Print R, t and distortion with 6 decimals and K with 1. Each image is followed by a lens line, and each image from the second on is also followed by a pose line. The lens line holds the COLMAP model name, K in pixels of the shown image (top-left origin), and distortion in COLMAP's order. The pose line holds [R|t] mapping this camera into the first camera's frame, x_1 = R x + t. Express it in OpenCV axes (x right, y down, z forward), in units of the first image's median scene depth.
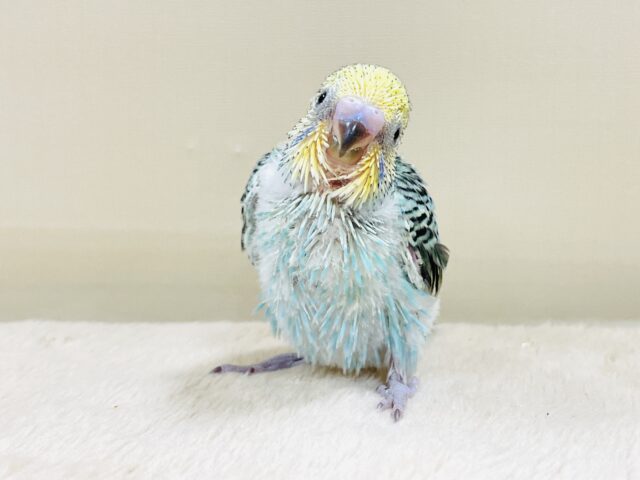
lens RADIAL K [[999.1, 0, 319.6], [0, 999.1, 239.3], [0, 0, 1]] dist [-0.009633, 0.000000]
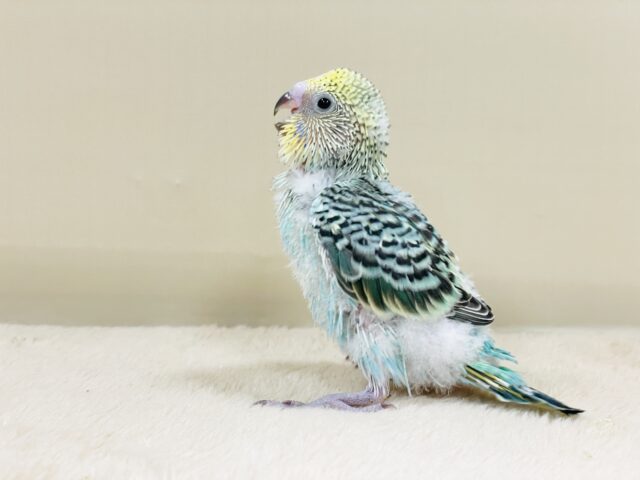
lens RADIAL K [[967.3, 0, 319.6], [0, 967.3, 240.7], [0, 0, 1]] dist [0.141895, 0.000000]
pose [[0.996206, 0.015907, 0.085563, -0.021355], [-0.014973, 0.999821, -0.011546, -0.013238], [-0.085731, 0.010221, 0.996266, -0.269830]]
